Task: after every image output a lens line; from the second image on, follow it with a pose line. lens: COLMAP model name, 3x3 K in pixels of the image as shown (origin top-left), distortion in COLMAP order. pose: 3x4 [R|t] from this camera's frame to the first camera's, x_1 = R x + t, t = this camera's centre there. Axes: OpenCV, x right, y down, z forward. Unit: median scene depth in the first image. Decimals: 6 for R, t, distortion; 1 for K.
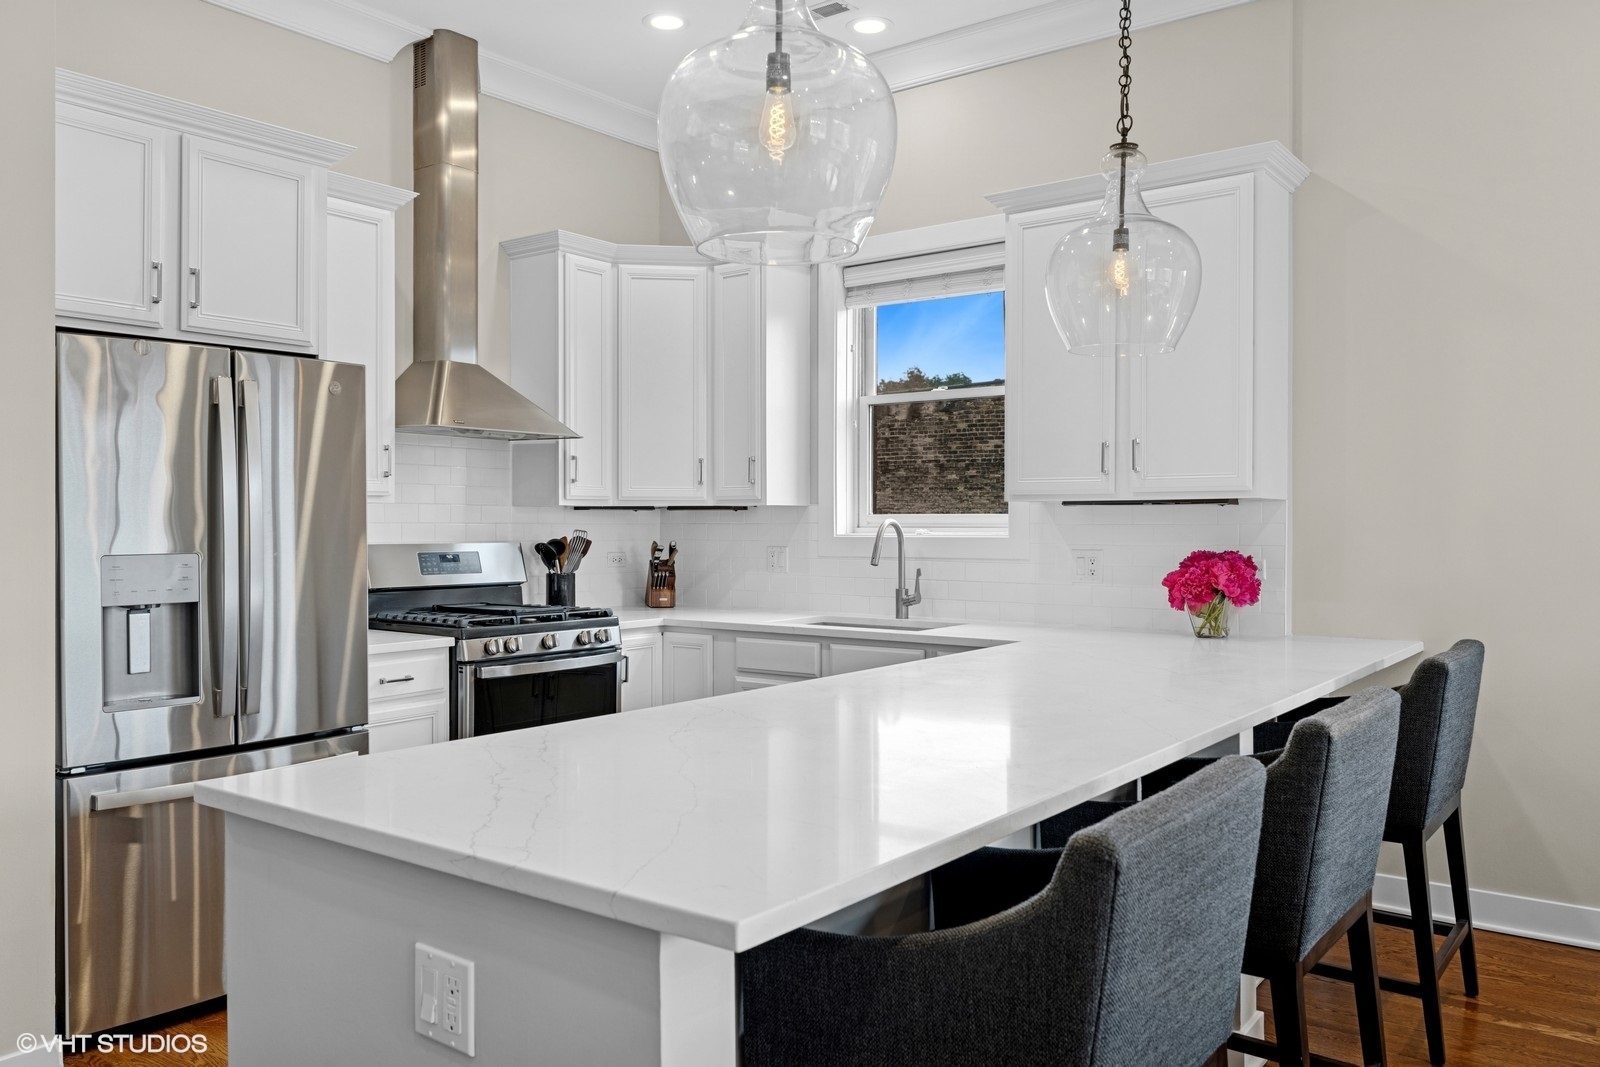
lens RADIAL K [[1206.5, 0, 800.0], [0, 1206.5, 533.5], [0, 0, 1]] dist [-0.009381, -0.004081]
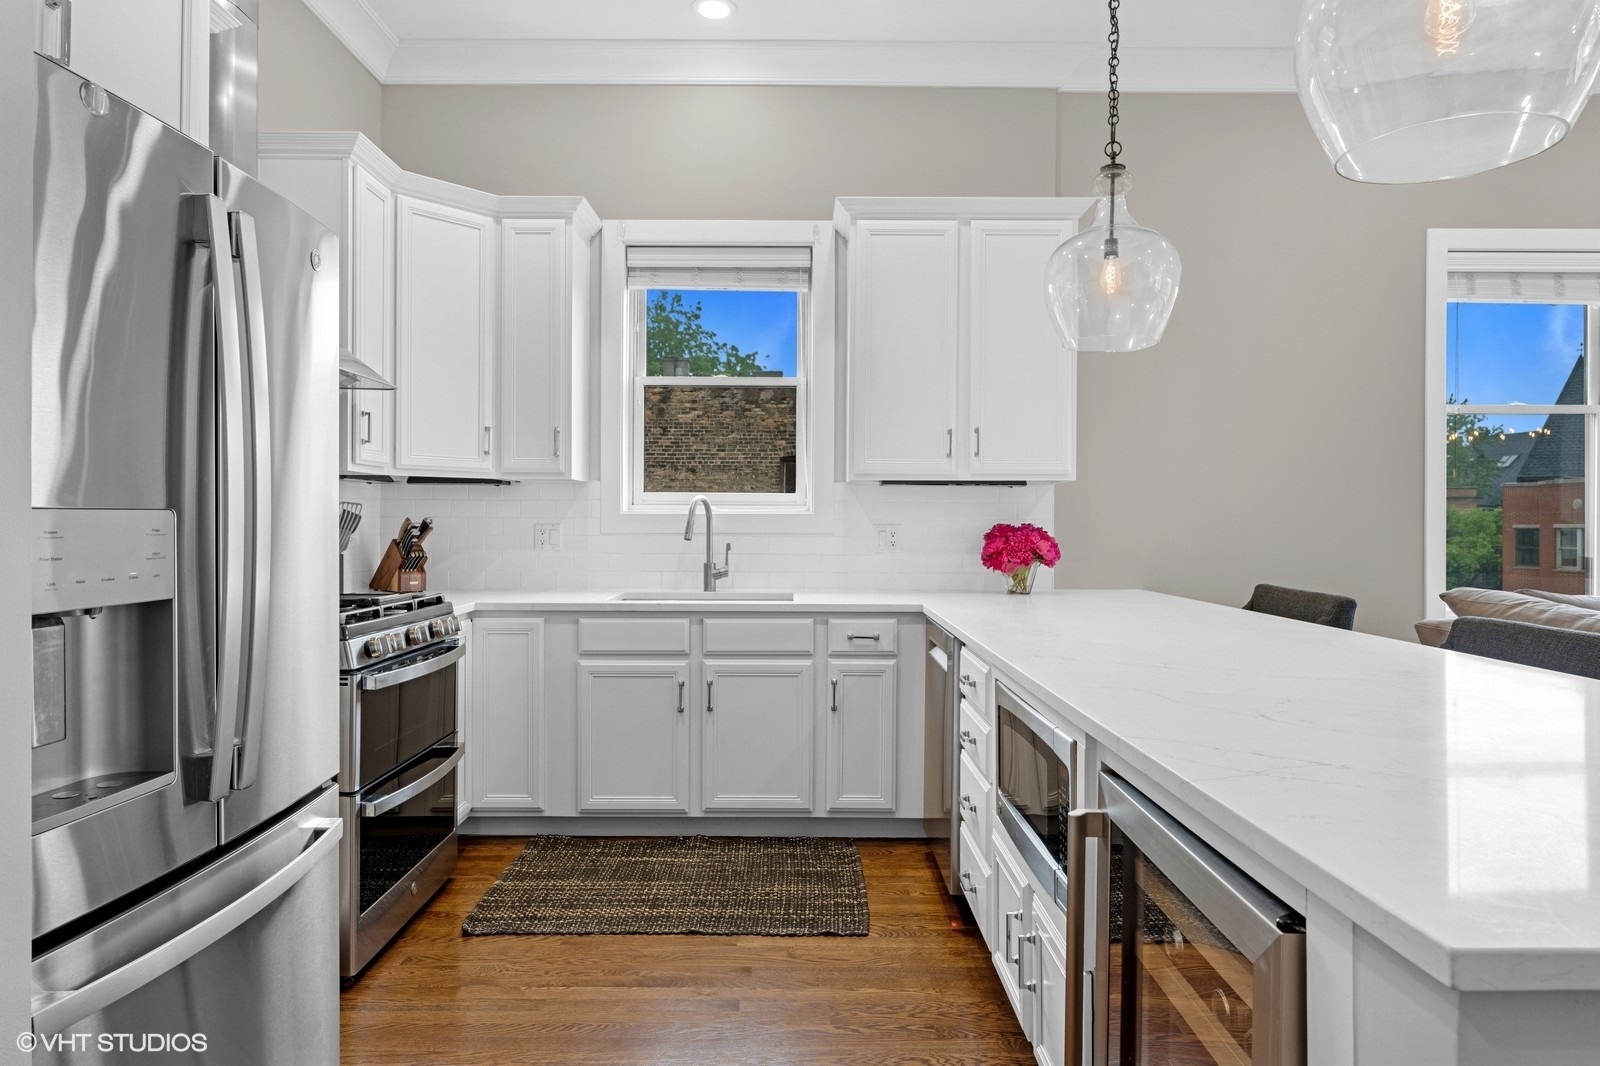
lens RADIAL K [[923.6, 0, 796.8], [0, 923.6, 526.6], [0, 0, 1]] dist [-0.002471, -0.000018]
pose [[0.796740, 0.000622, 0.604321, -0.337814], [0.000037, 0.999999, -0.001078, 0.015431], [-0.604322, 0.000882, 0.796740, 0.319841]]
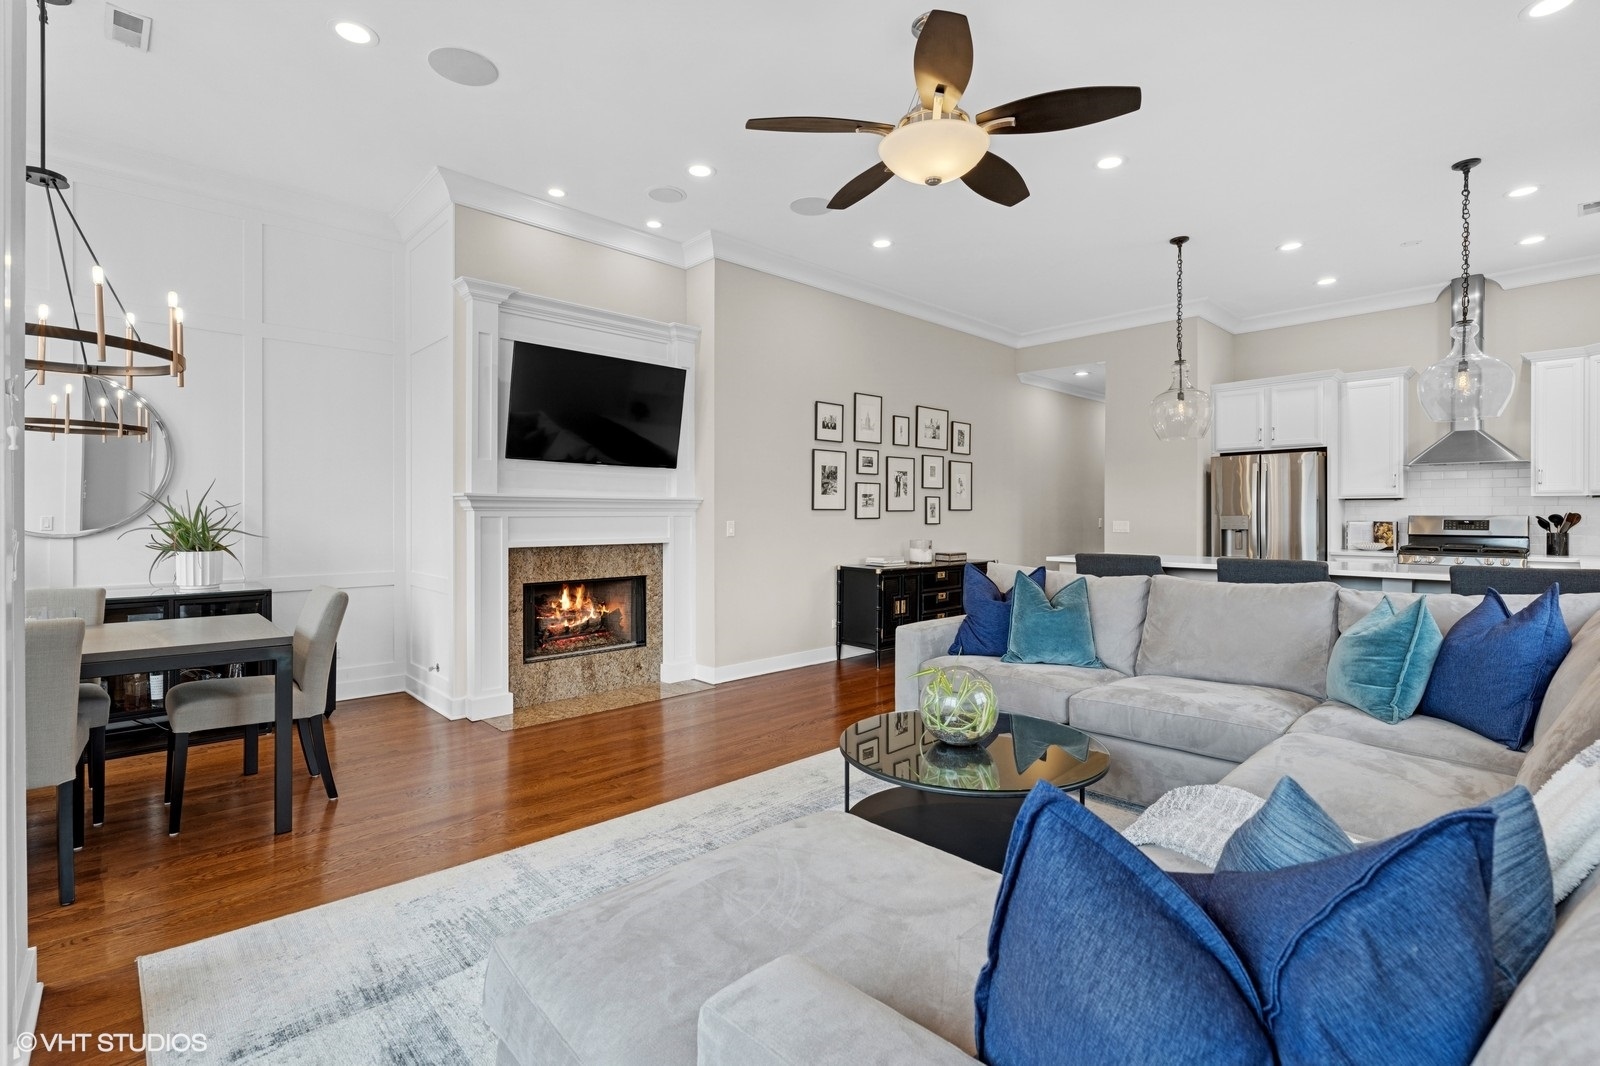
lens RADIAL K [[736.7, 0, 801.1], [0, 736.7, 518.2], [0, 0, 1]] dist [-0.002365, 0.000330]
pose [[-0.161688, 0.004698, -0.986831, 1.141344], [-0.008401, 0.999946, 0.006137, 0.013817], [0.986806, 0.009282, -0.161640, 0.051642]]
